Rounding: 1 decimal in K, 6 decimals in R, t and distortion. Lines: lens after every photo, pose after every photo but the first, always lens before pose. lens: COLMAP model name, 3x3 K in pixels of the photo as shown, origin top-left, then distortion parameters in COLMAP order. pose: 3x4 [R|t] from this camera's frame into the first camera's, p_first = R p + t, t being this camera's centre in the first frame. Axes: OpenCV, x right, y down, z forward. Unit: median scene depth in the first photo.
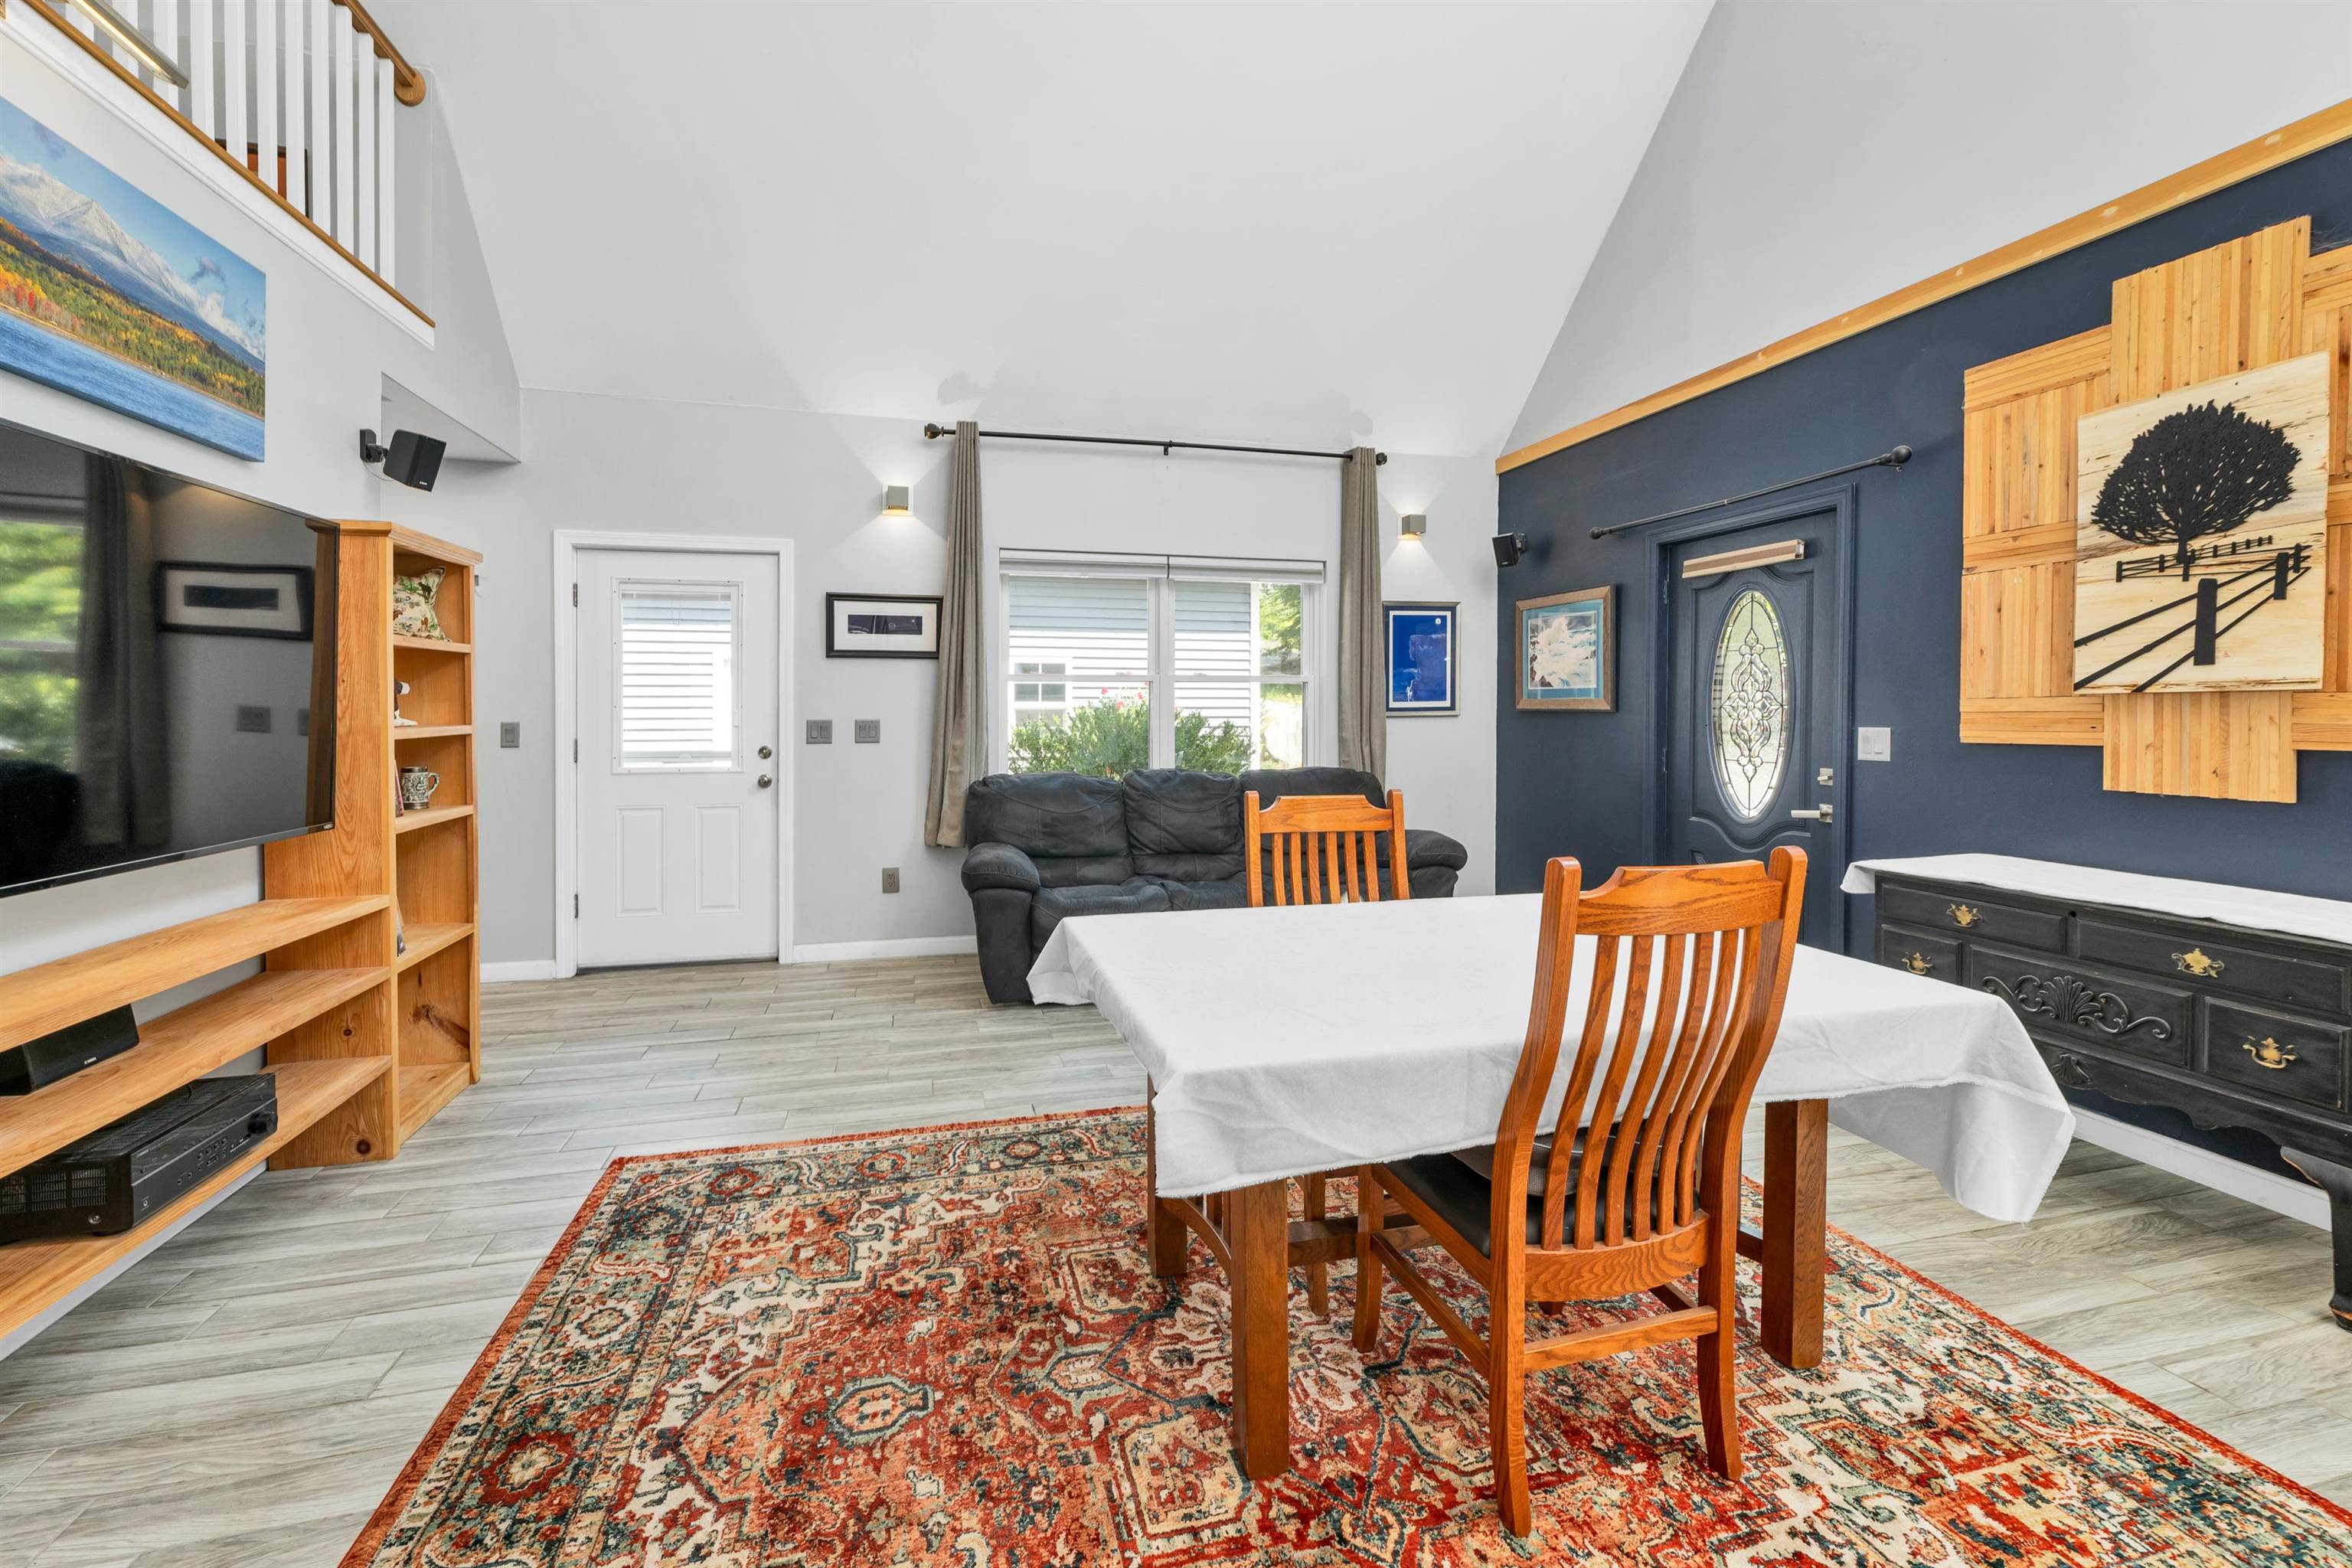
lens RADIAL K [[988.5, 0, 1178.3], [0, 988.5, 729.8], [0, 0, 1]] dist [0.001520, 0.000683]
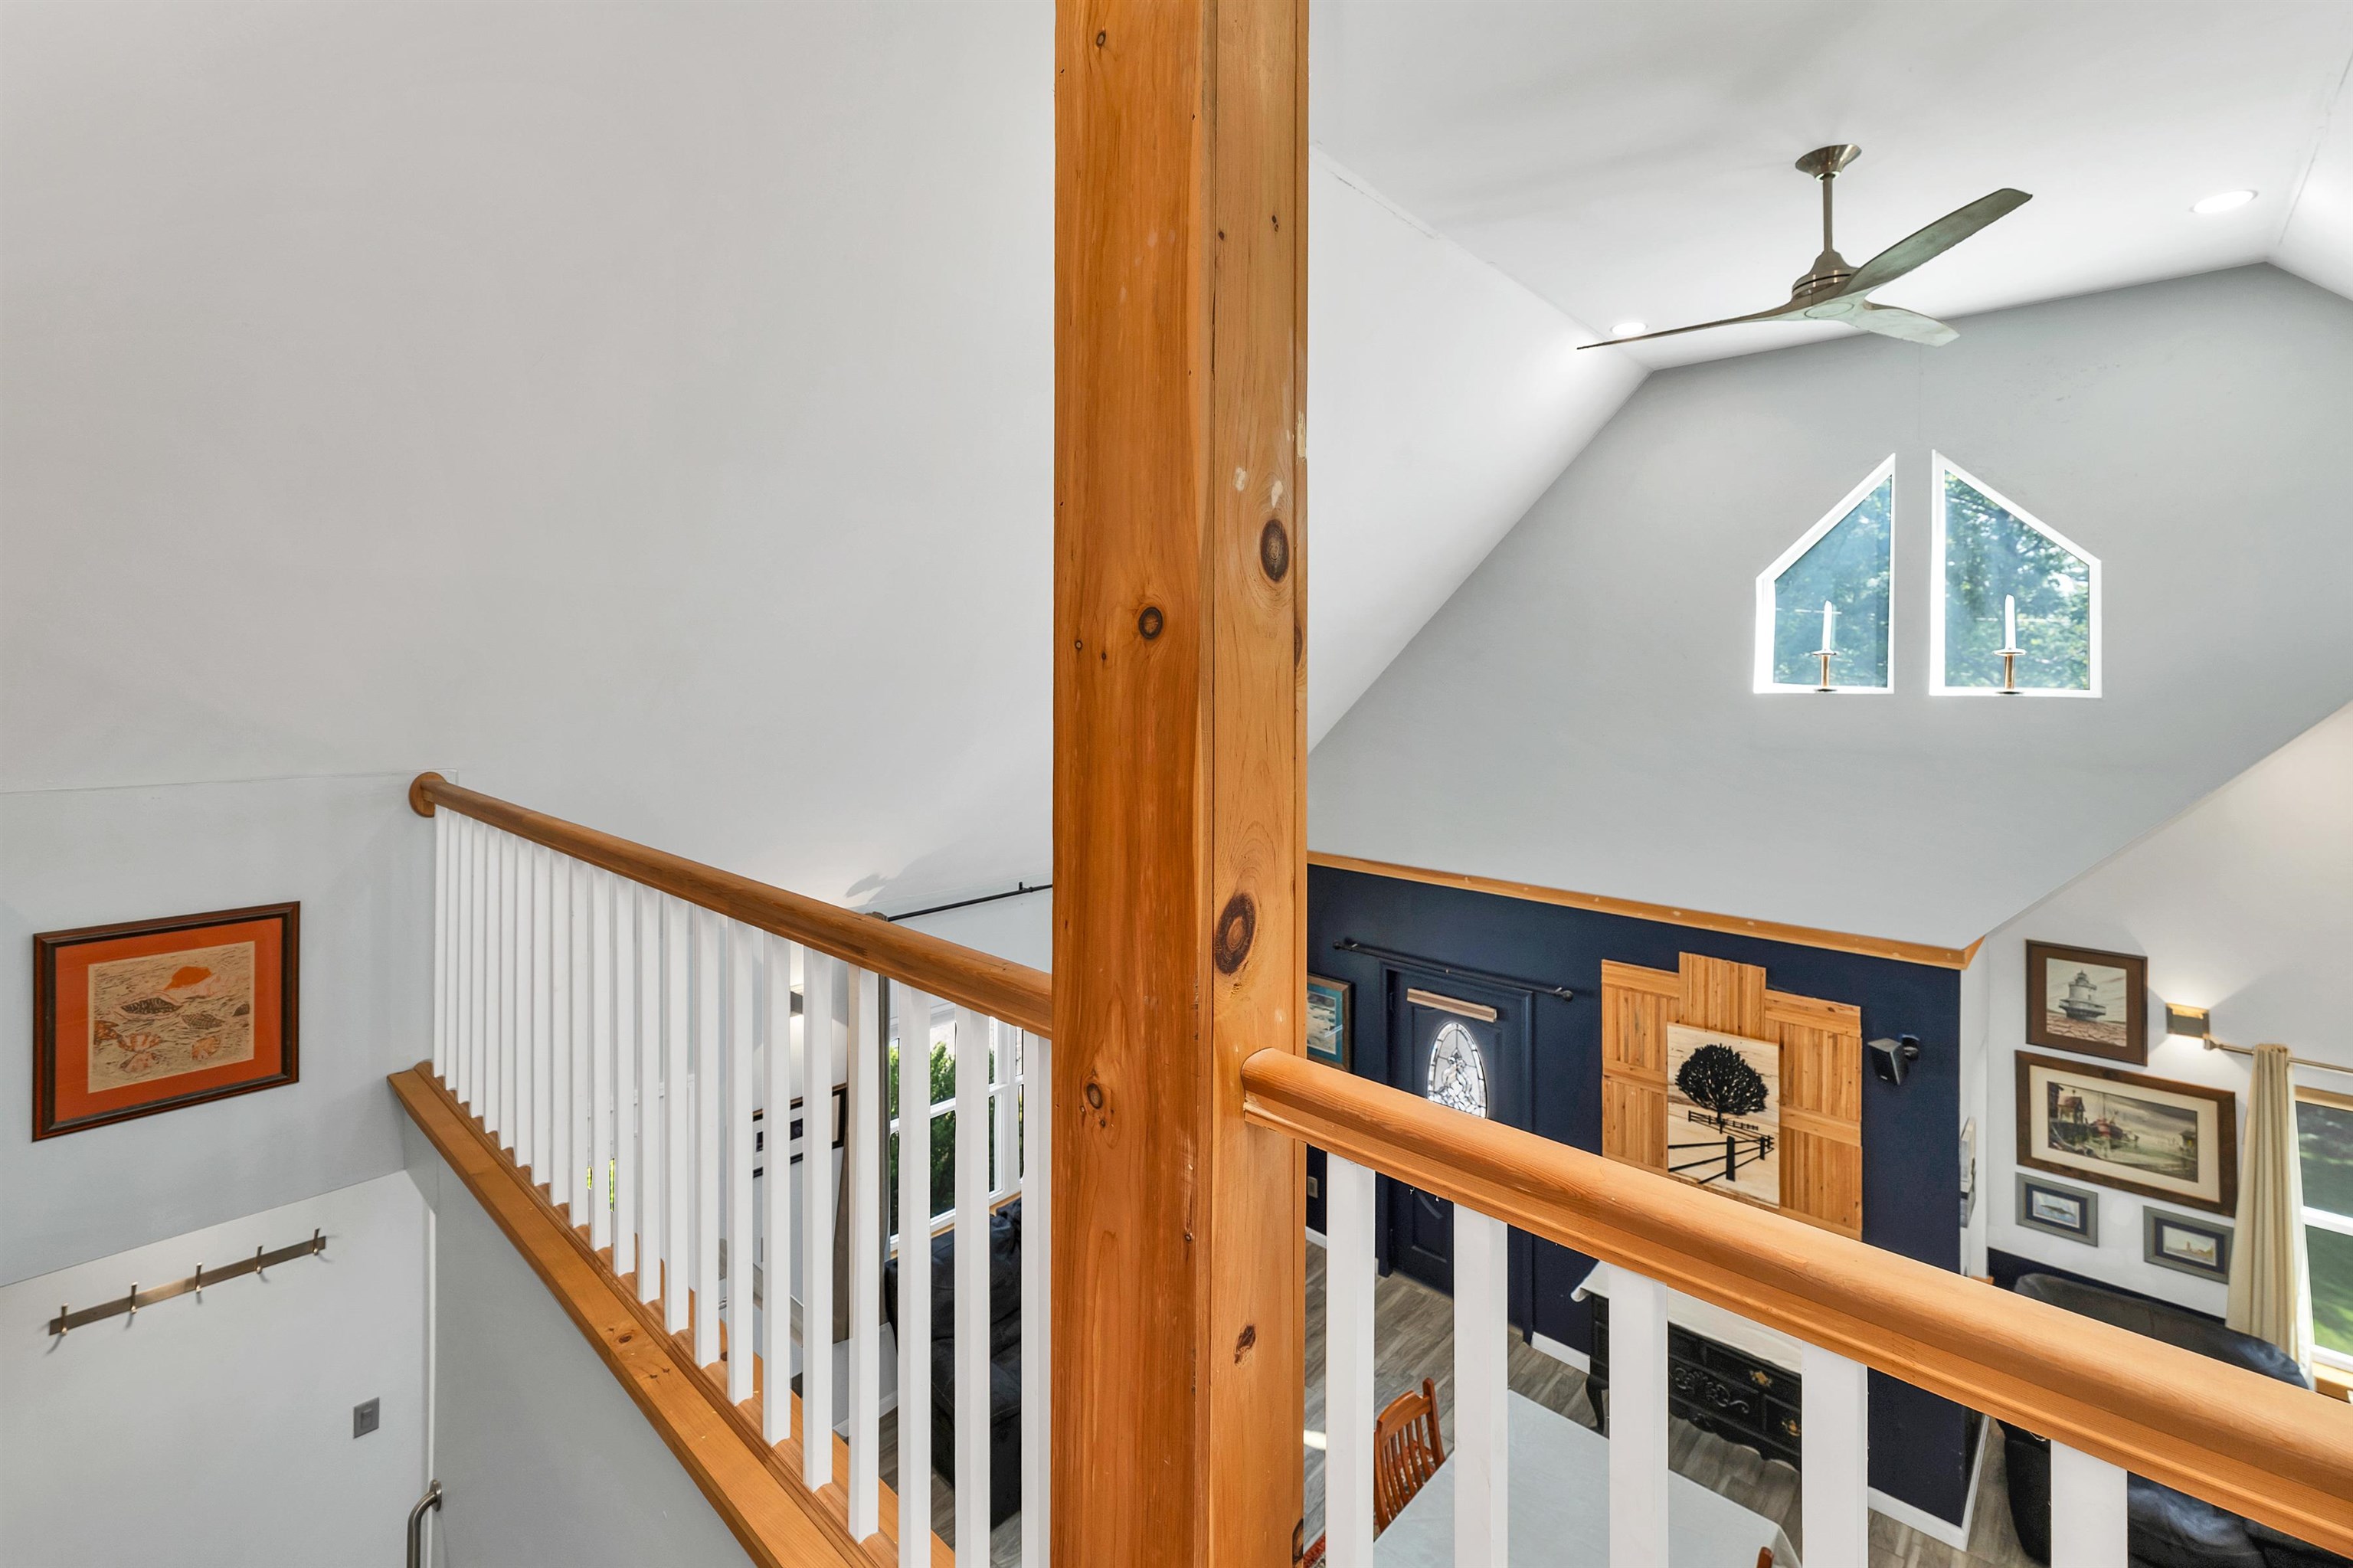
lens RADIAL K [[1007.5, 0, 1169.0], [0, 1007.5, 675.8], [0, 0, 1]] dist [0.002998, 0.000615]
pose [[0.850334, 0.000558, 0.526243, -0.785378], [0.008874, 0.999842, -0.015399, -0.845241], [-0.526168, 0.017764, 0.850195, -0.112512]]
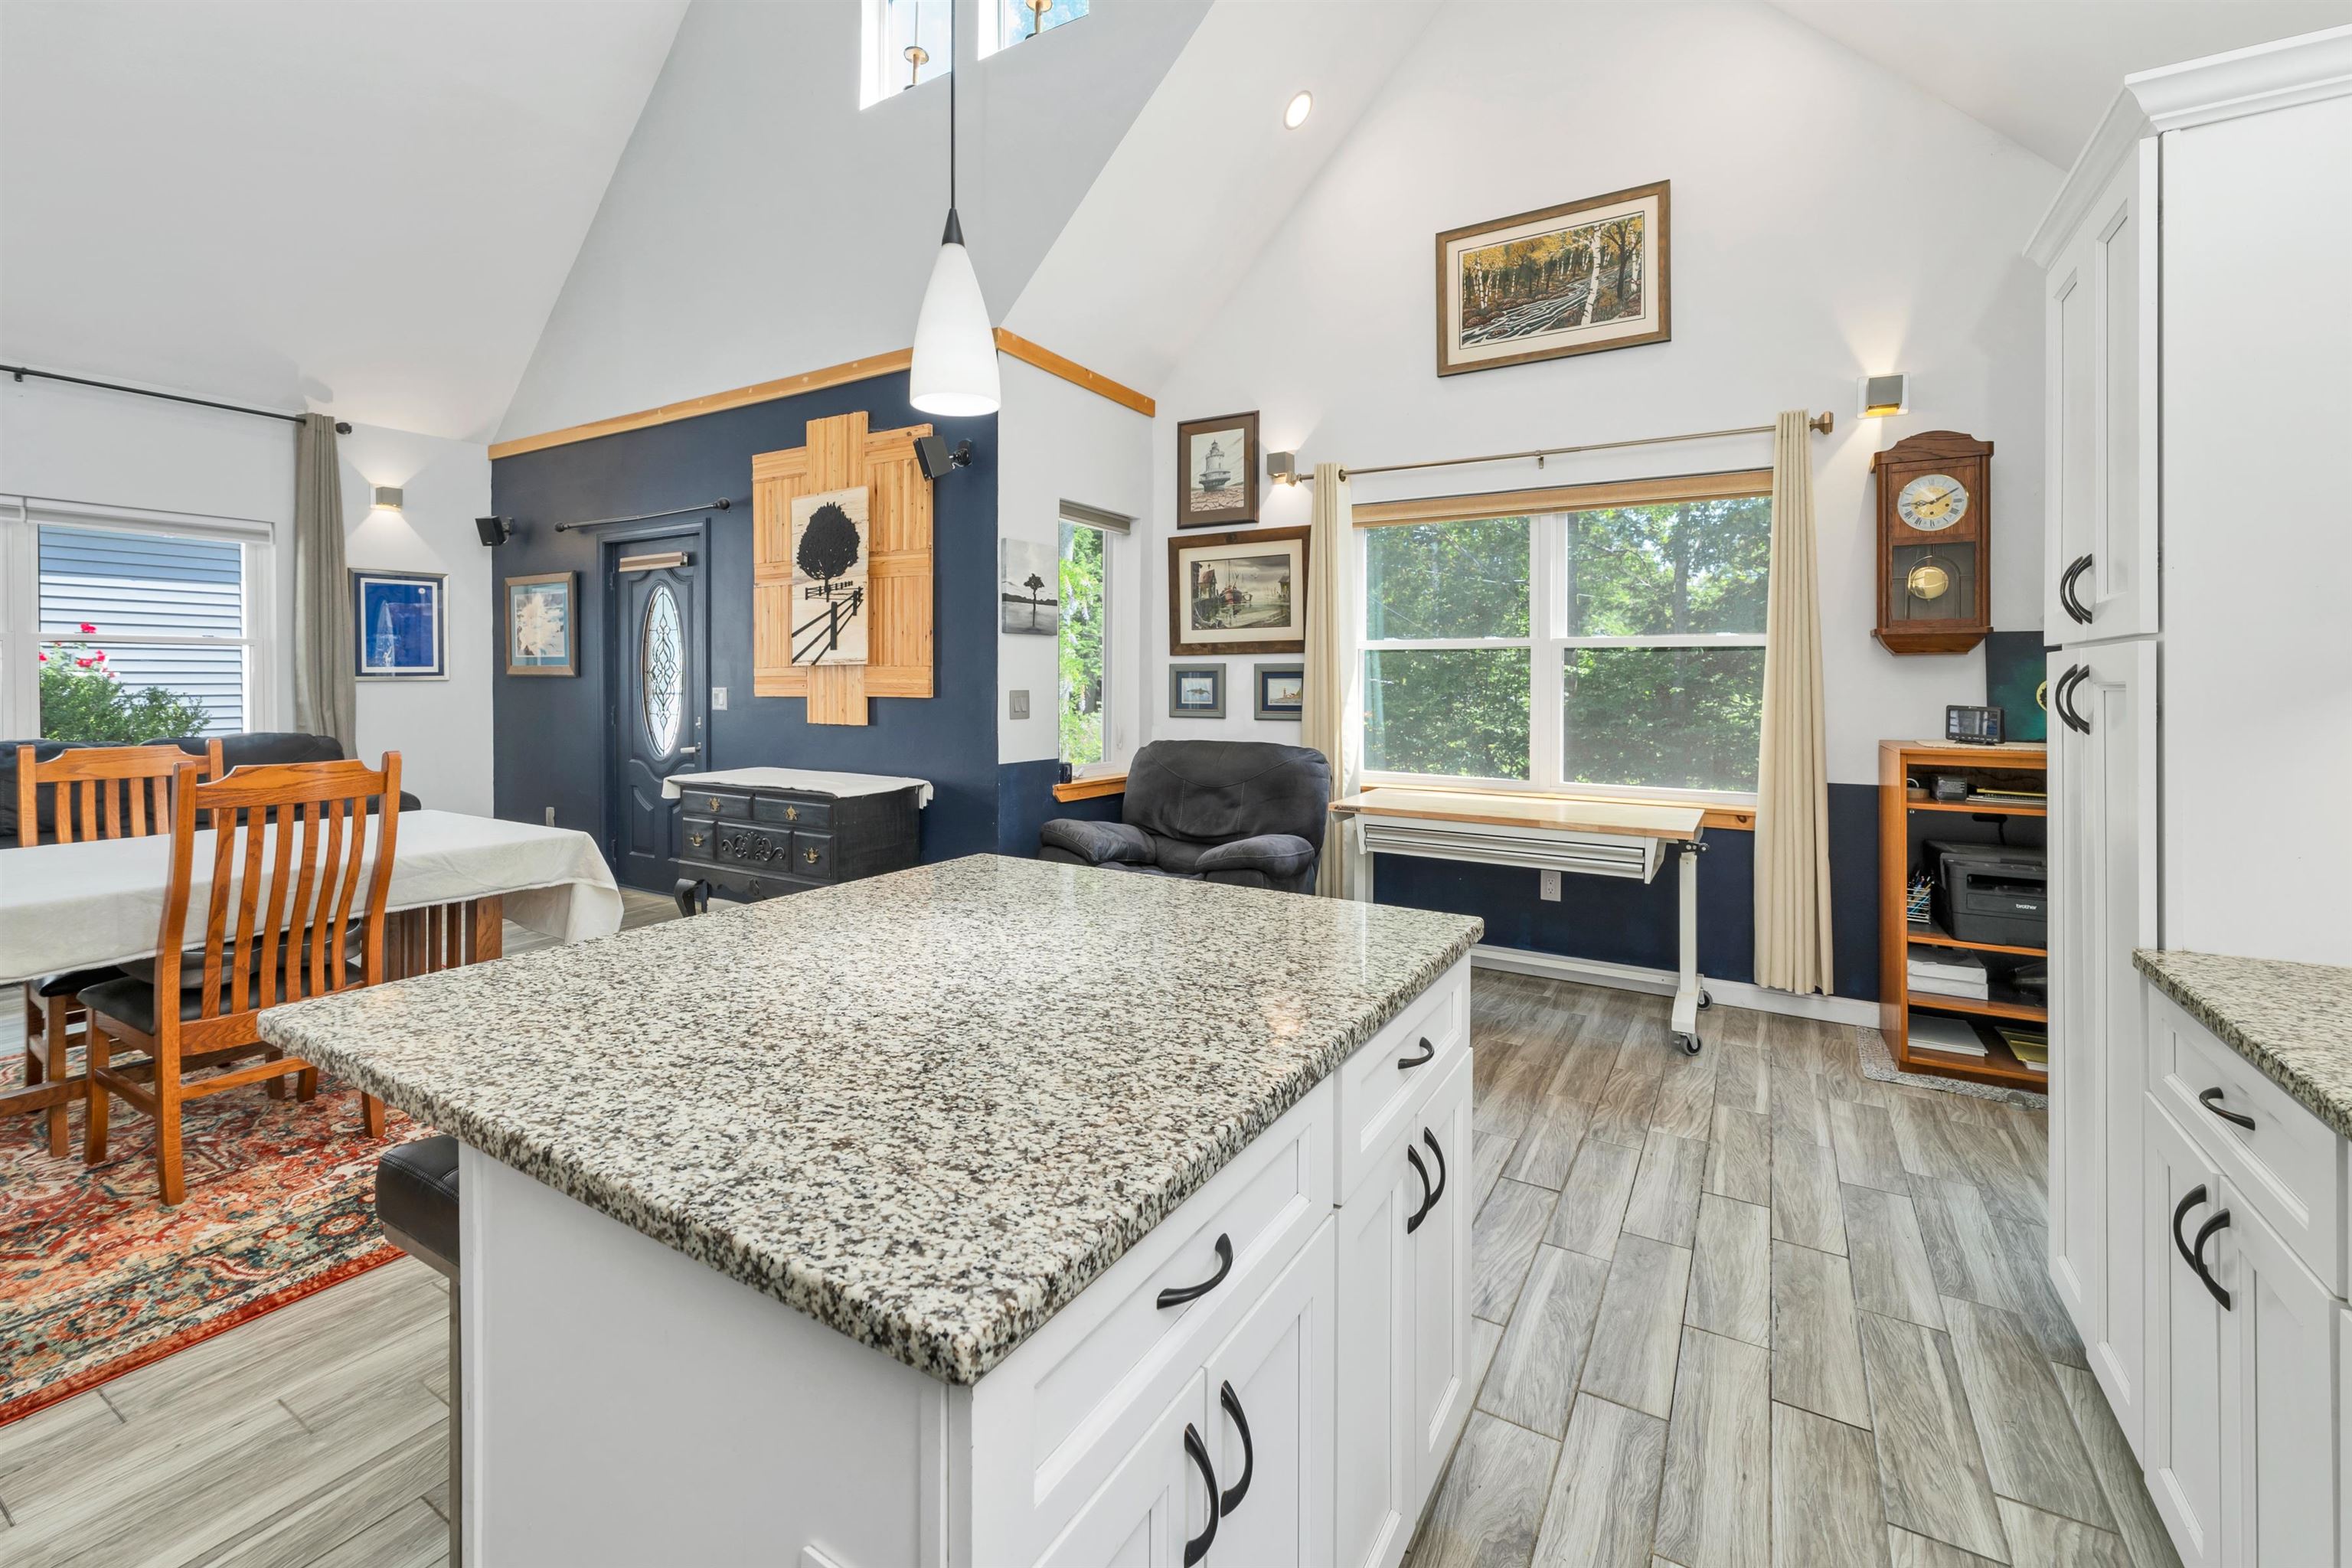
lens RADIAL K [[995.6, 0, 1173.2], [0, 995.6, 692.1], [0, 0, 1]] dist [-0.000151, 0.000260]
pose [[0.720400, -0.009925, 0.693487, 0.187890], [0.013312, 0.999911, 0.000482, 0.014449], [-0.693431, 0.008885, 0.720469, -0.573231]]
